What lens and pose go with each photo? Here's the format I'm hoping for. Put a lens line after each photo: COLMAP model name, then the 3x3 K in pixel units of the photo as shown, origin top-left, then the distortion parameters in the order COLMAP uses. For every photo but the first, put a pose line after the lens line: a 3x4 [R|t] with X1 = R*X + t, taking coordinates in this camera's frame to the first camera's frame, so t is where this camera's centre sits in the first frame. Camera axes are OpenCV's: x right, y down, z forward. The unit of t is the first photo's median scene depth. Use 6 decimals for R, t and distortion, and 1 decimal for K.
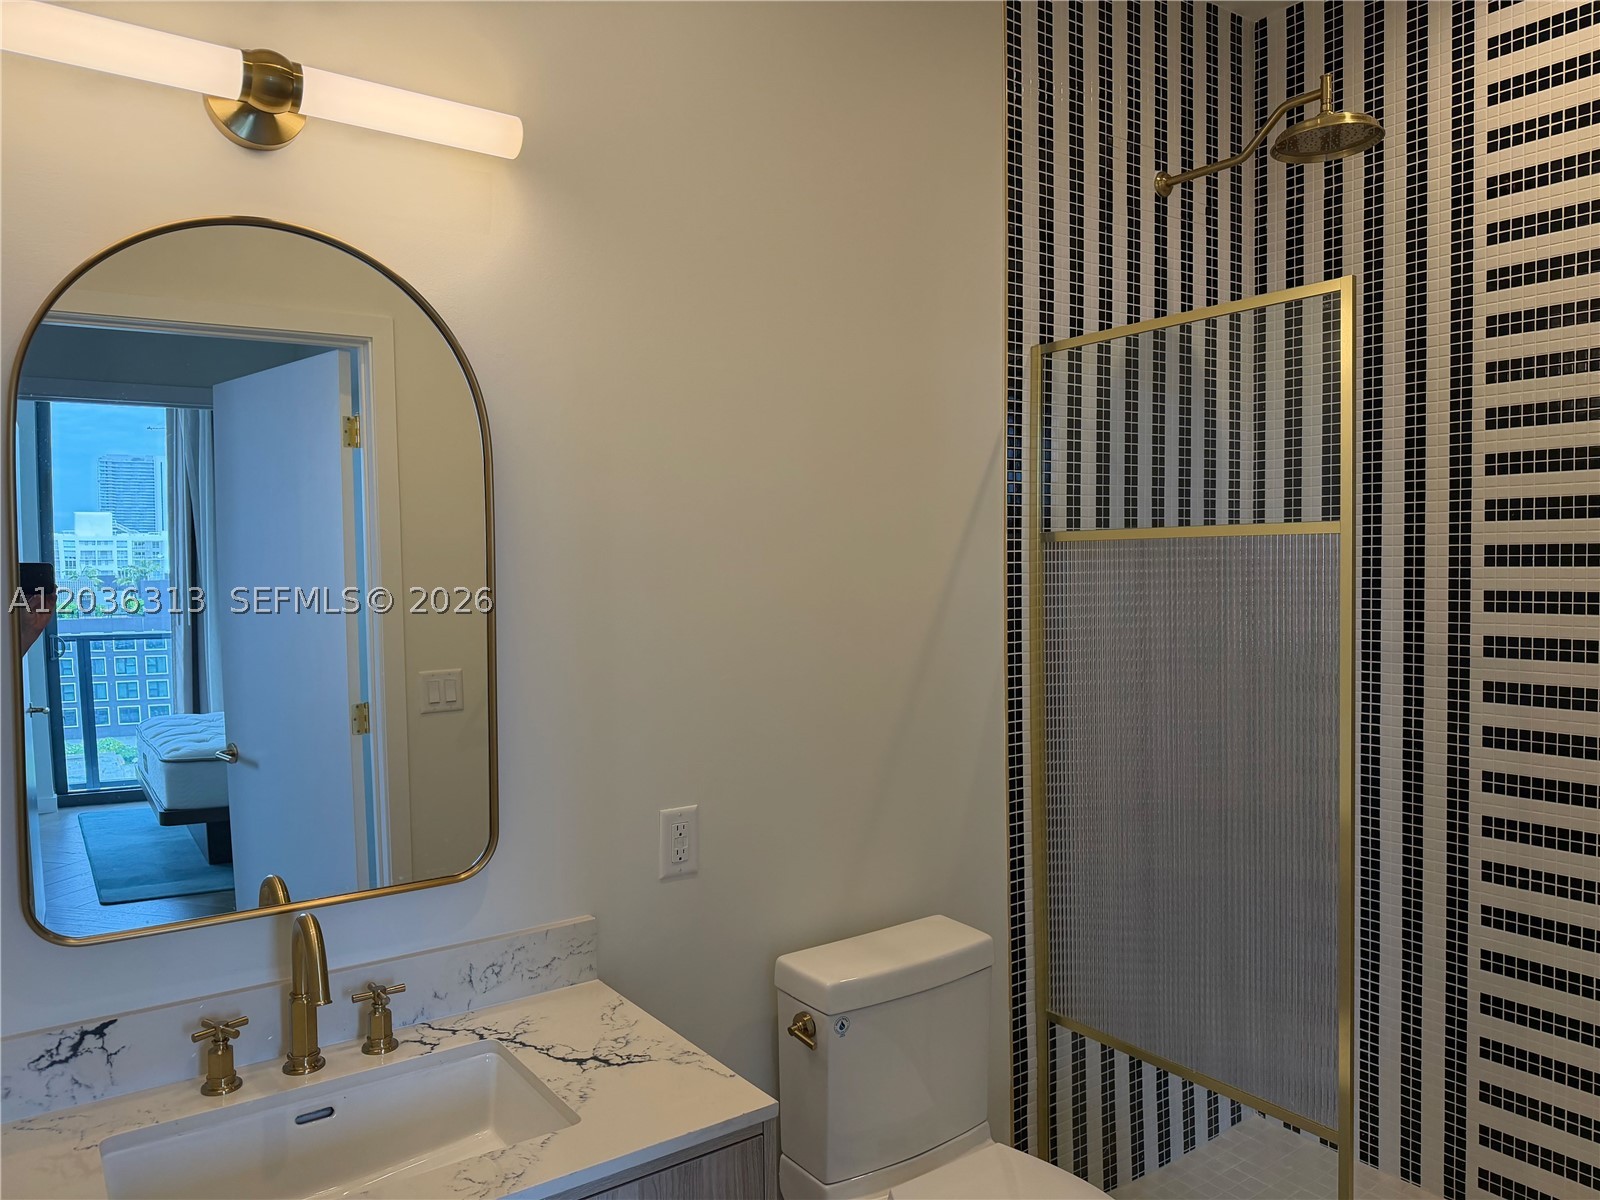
lens RADIAL K [[1142.6, 0, 800.0], [0, 1142.6, 600.0], [0, 0, 1]] dist [0.014302, -0.025997]
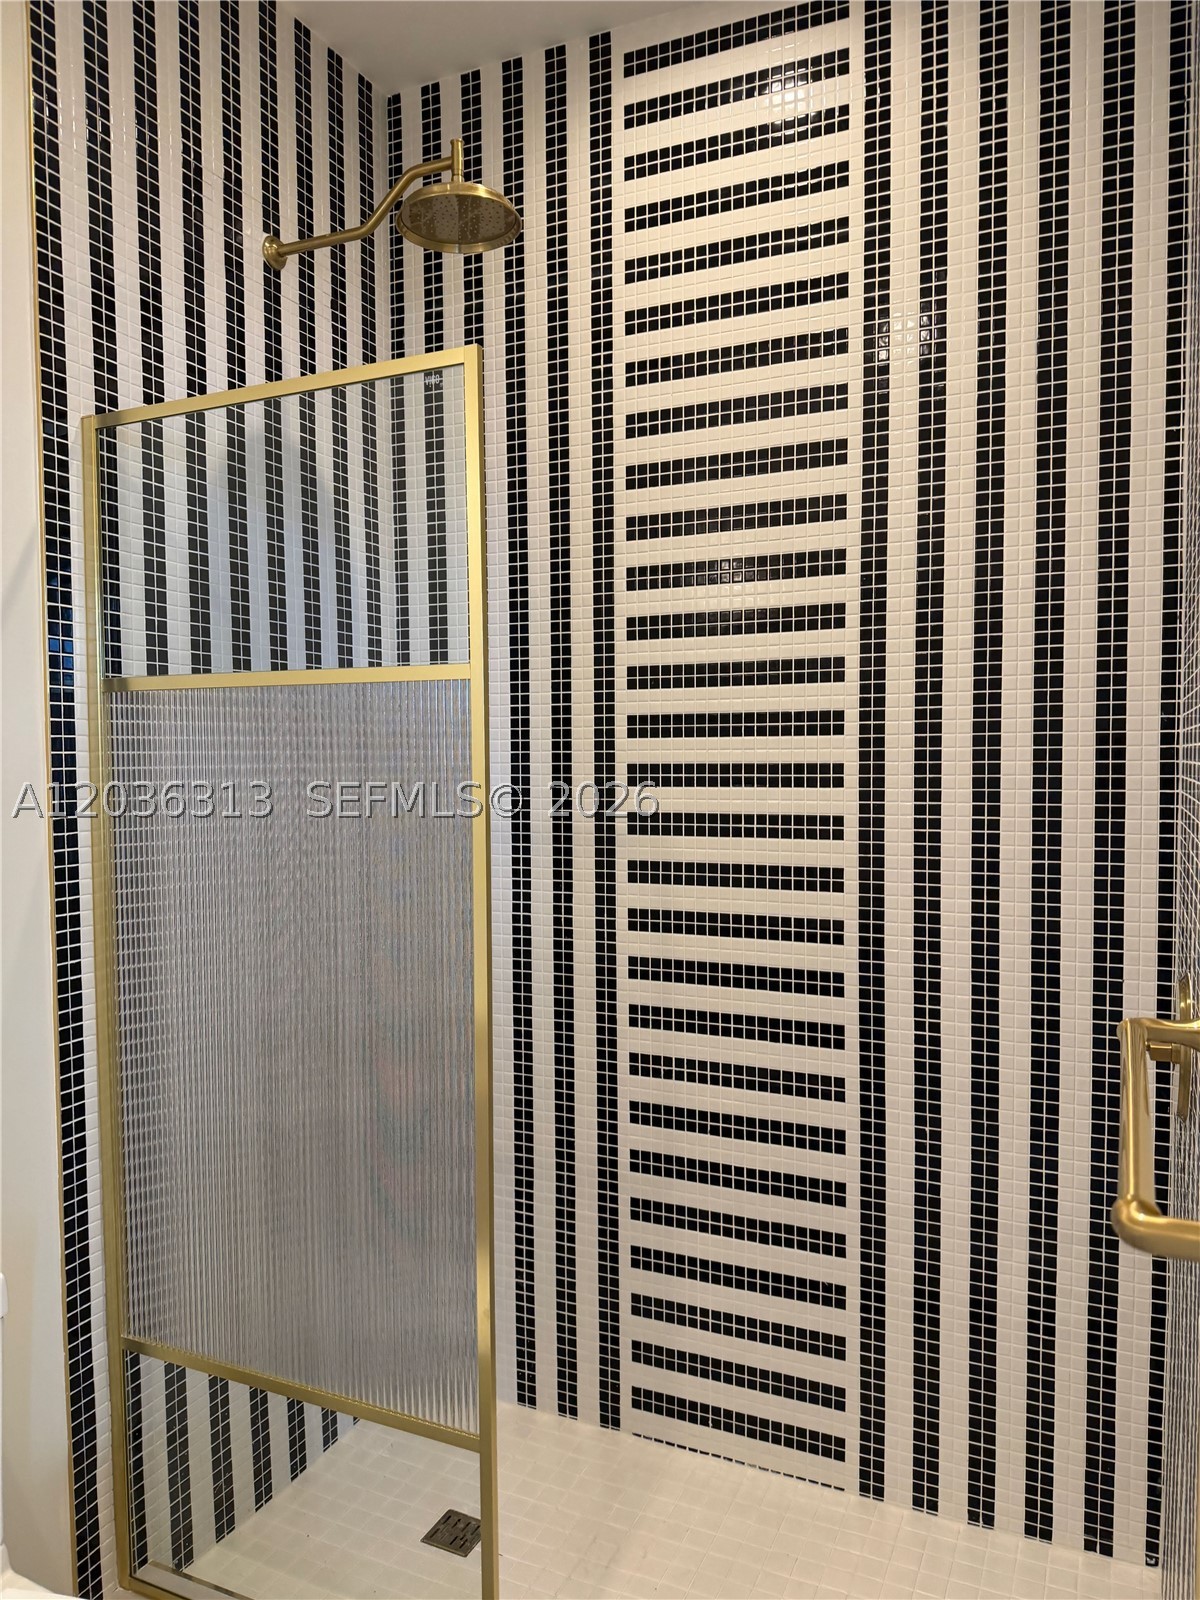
lens RADIAL K [[1118.5, 0, 600.0], [0, 1118.5, 800.0], [0, 0, 1]] dist [-0.240064, -0.000883]
pose [[0.868534, -0.018155, 0.495296, 0.154135], [0.013539, 0.999825, 0.012906, 0.010622], [-0.495444, -0.004504, 0.868628, 0.267858]]
